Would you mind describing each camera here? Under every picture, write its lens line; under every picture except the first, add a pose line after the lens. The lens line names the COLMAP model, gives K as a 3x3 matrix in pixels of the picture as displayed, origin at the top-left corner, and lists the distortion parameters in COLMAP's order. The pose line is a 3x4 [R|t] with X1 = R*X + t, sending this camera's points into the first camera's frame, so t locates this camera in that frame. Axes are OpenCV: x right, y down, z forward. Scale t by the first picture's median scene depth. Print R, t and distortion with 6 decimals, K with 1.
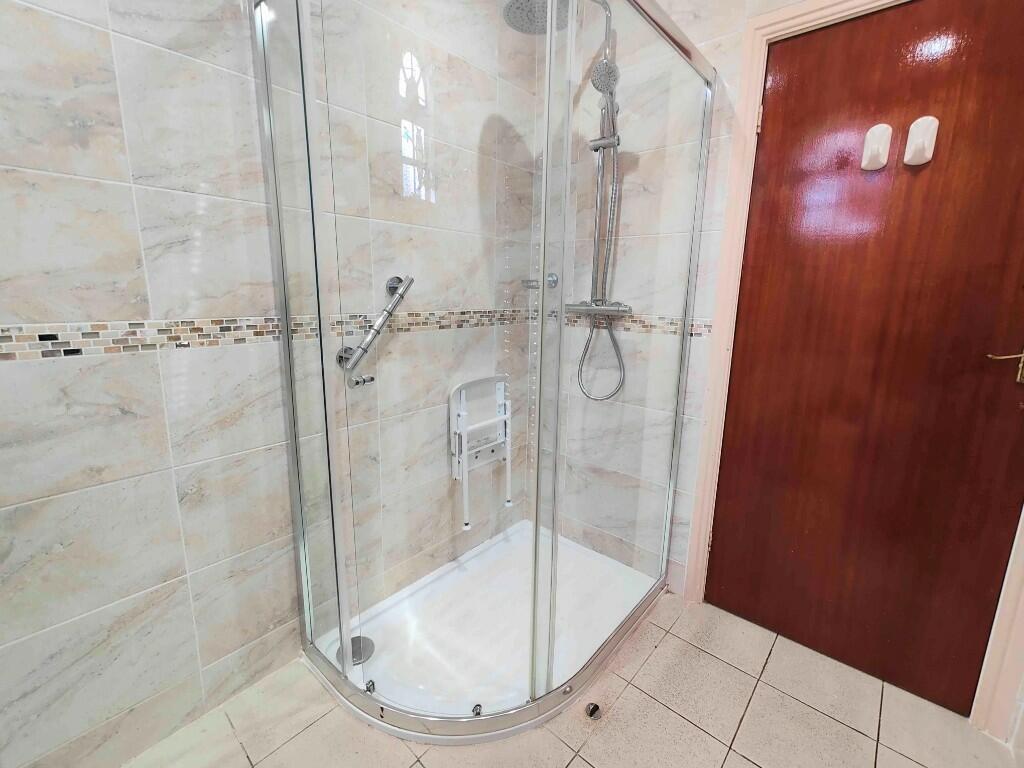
lens RADIAL K [[451.1, 0, 509.4], [0, 451.1, 380.2], [0, 0, 1]] dist [0.009476, -0.000254]
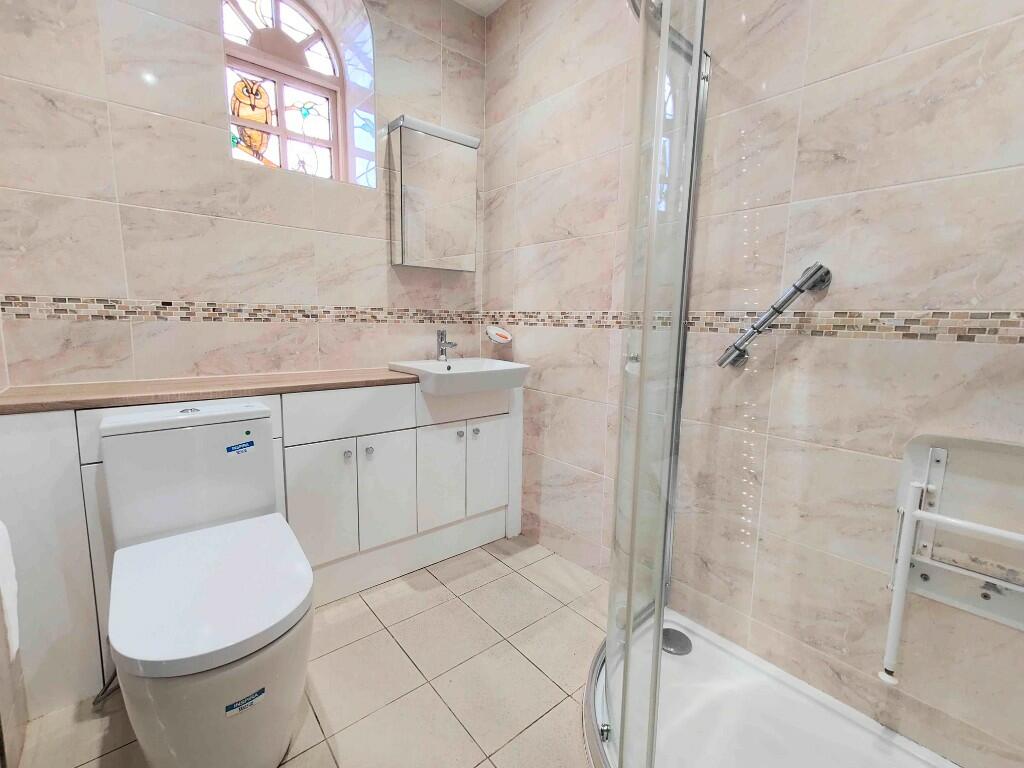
lens RADIAL K [[451.1, 0, 509.4], [0, 451.1, 380.2], [0, 0, 1]] dist [0.009476, -0.000254]
pose [[-0.147881, 0.114512, -0.982353, 0.610944], [-0.218392, 0.964974, 0.145362, -0.030435], [0.964591, 0.236034, -0.117693, 0.597094]]
